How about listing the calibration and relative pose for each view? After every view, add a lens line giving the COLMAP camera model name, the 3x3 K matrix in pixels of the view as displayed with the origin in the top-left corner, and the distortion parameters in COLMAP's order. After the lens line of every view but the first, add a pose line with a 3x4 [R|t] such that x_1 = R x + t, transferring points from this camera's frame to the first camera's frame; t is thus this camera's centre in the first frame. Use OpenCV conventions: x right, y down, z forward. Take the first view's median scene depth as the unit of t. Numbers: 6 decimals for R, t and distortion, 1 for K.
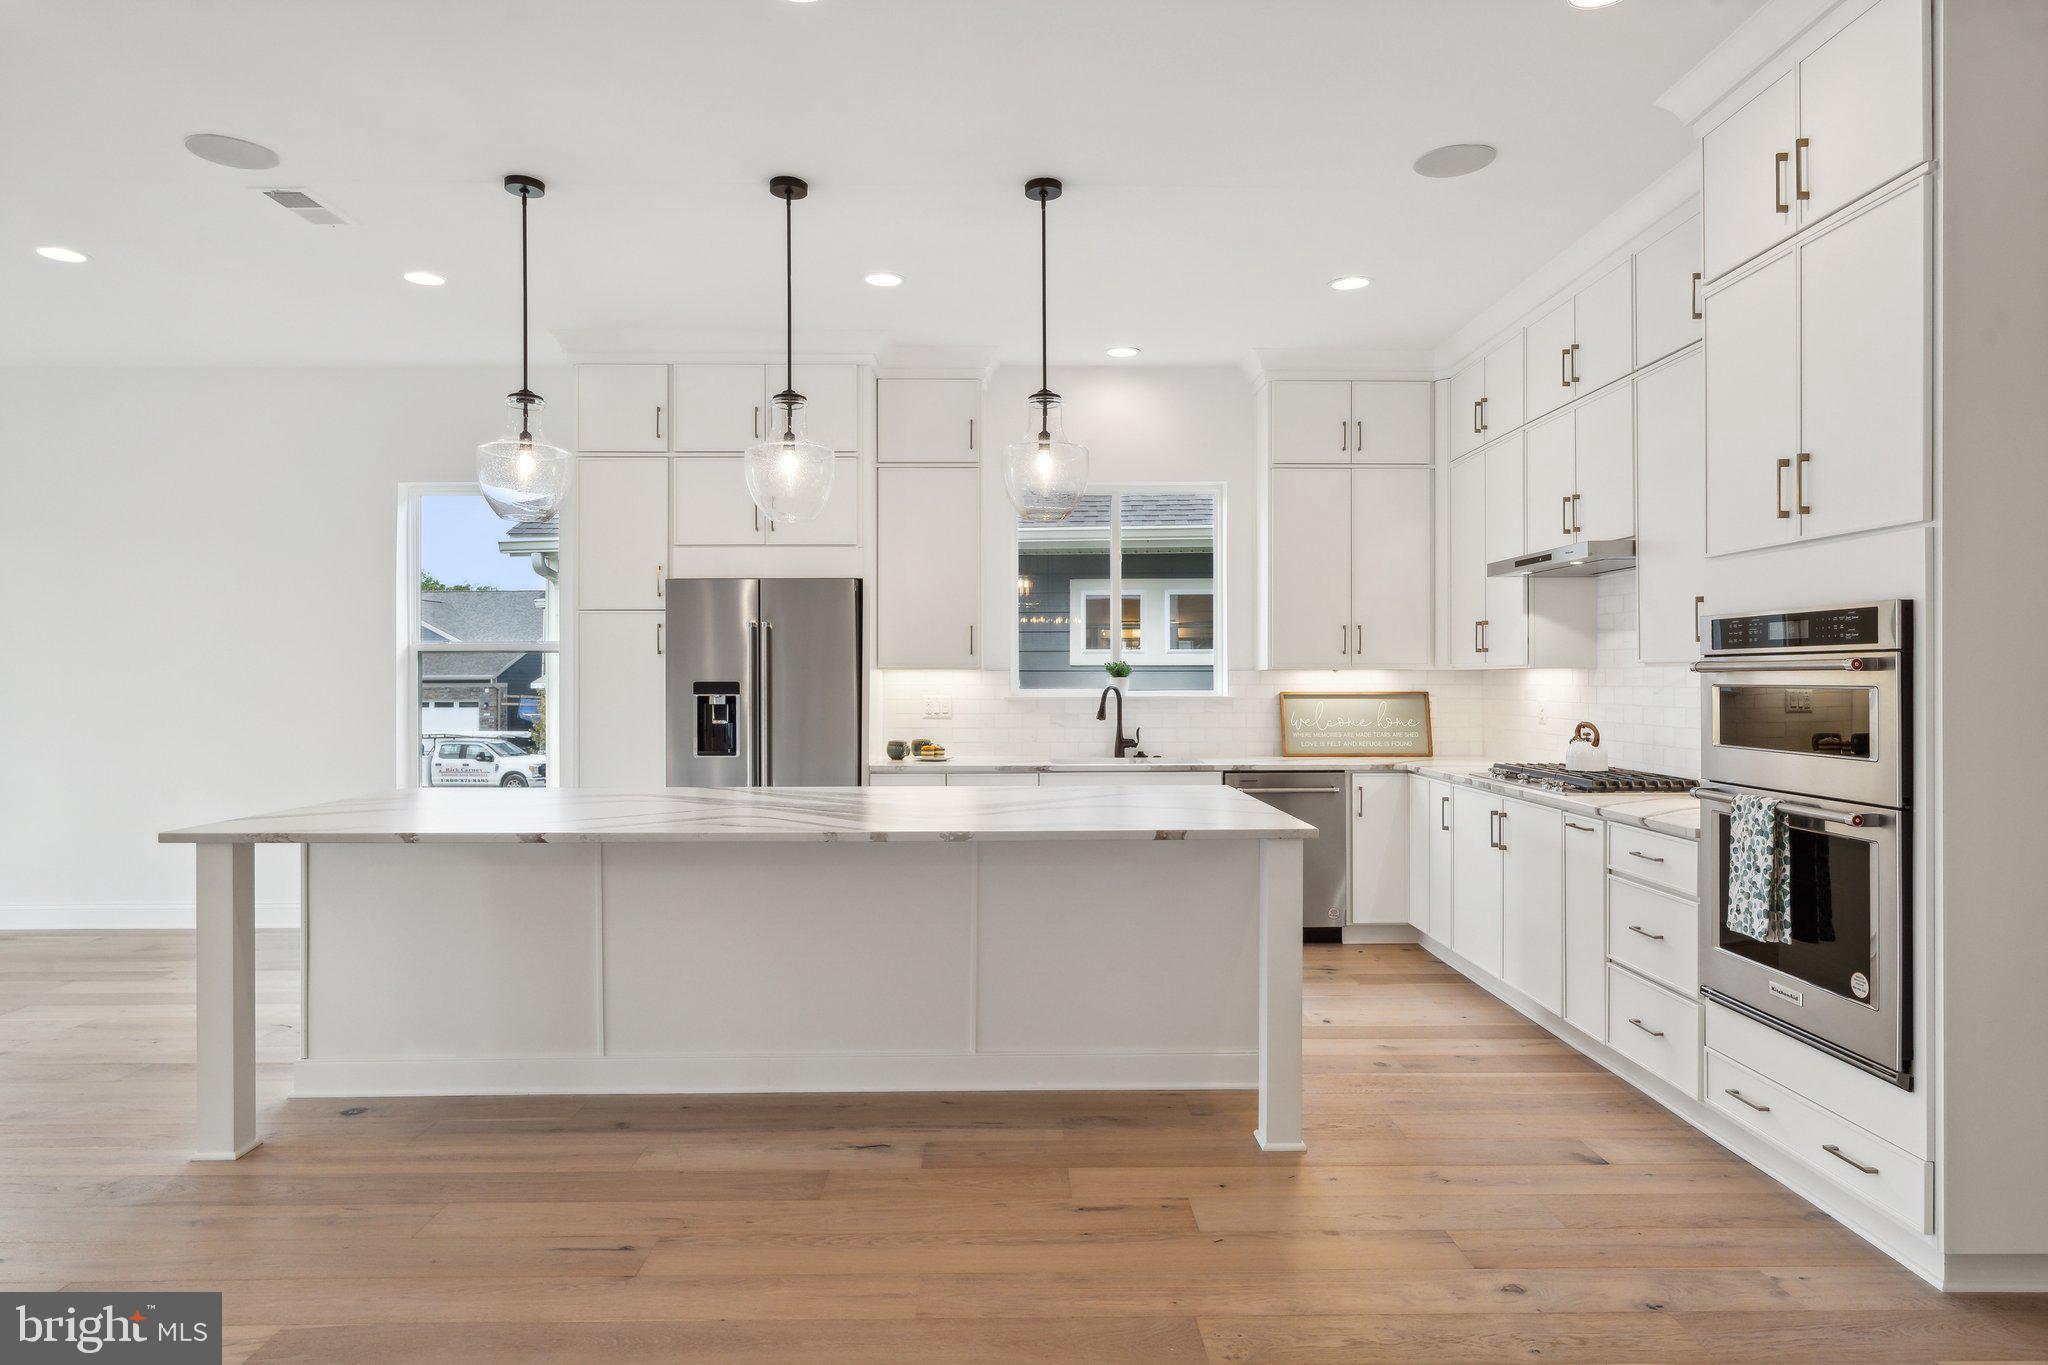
lens RADIAL K [[1191.7, 0, 1026.0], [0, 1191.7, 675.9], [0, 0, 1]] dist [-0.004987, 0.000399]
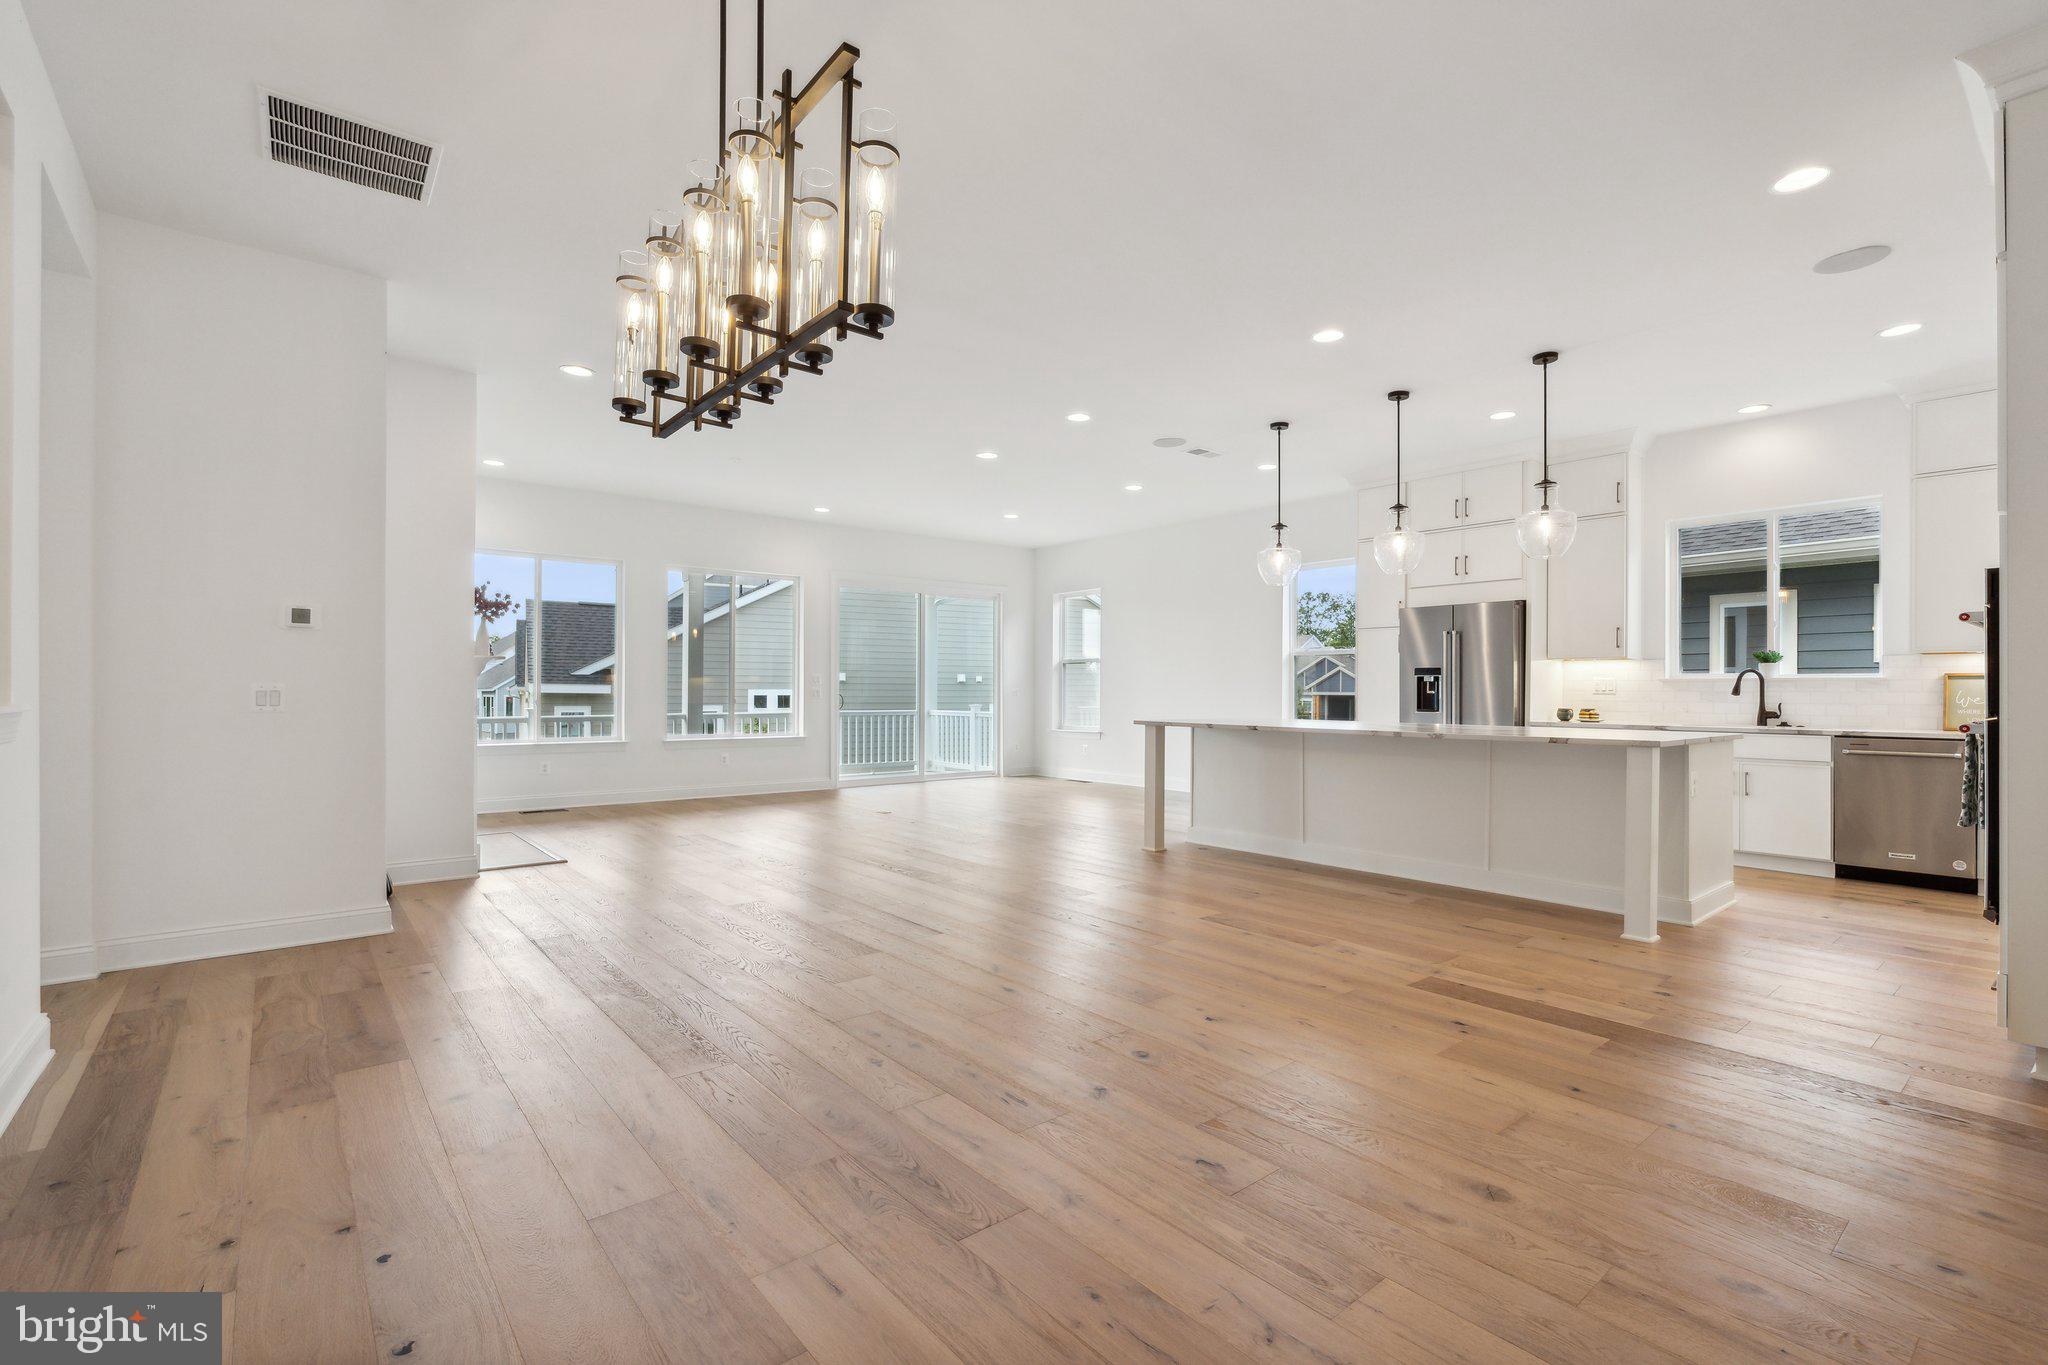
lens RADIAL K [[918.2, 0, 1025.0], [0, 918.2, 684.6], [0, 0, 1]] dist [-0.002632, -0.001025]
pose [[0.621798, -0.000034, -0.783178, 0.526943], [-0.006118, 0.999969, -0.004900, 0.050553], [0.783154, 0.007838, 0.621779, -0.328233]]
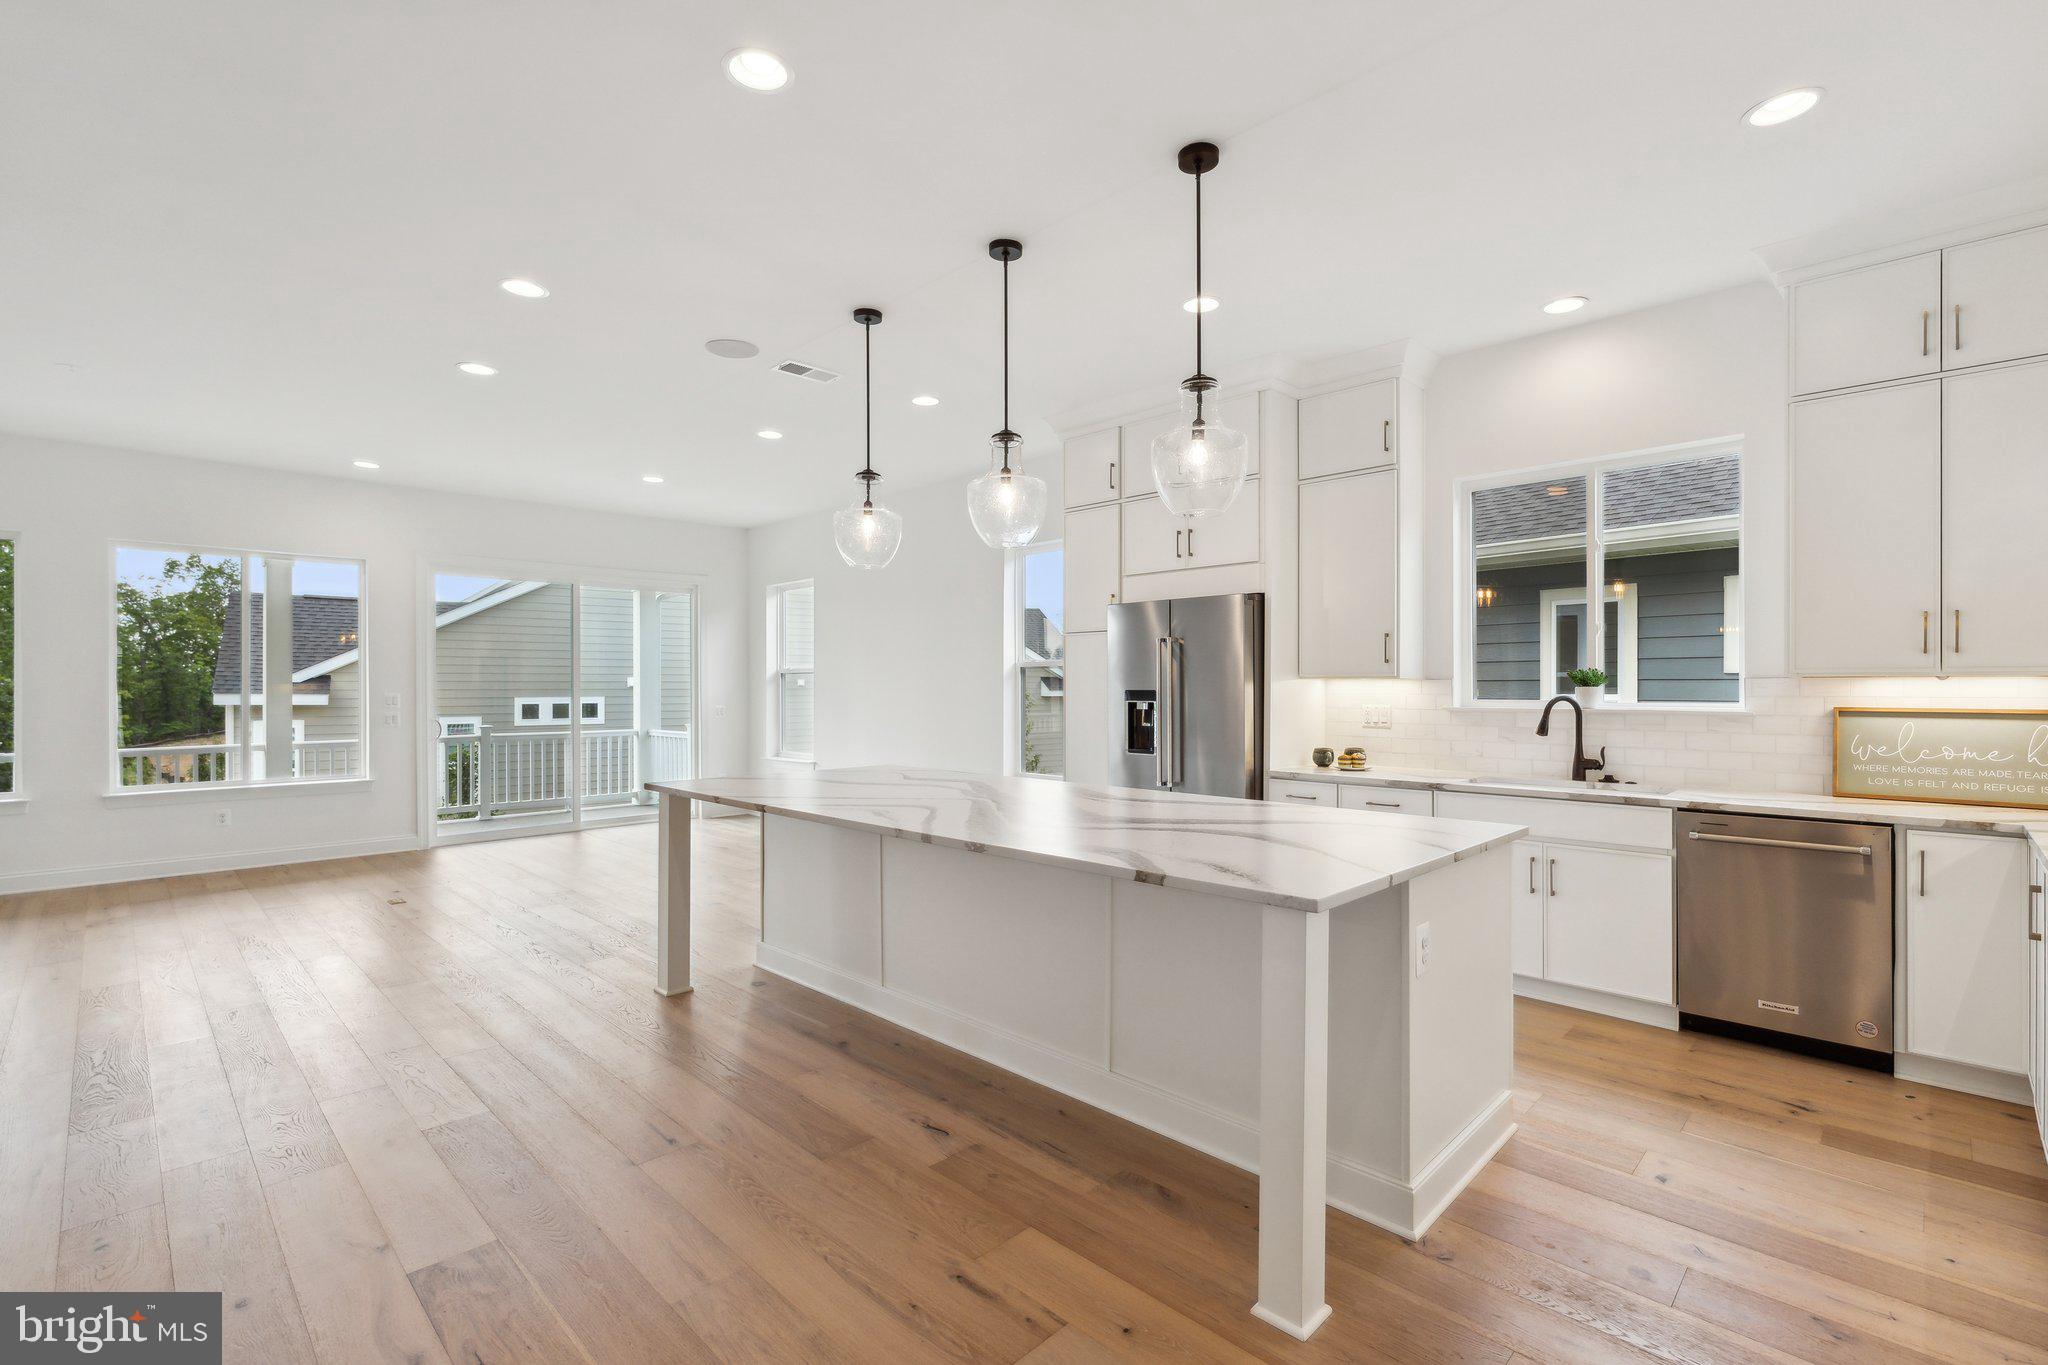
lens RADIAL K [[918.2, 0, 1029.7], [0, 918.2, 685.6], [0, 0, 1]] dist [-0.002632, -0.001025]
pose [[0.701498, 0.000105, -0.712671, 0.403259], [0.000890, 0.999999, 0.001023, -0.001255], [0.712671, -0.001352, 0.701498, 0.382900]]
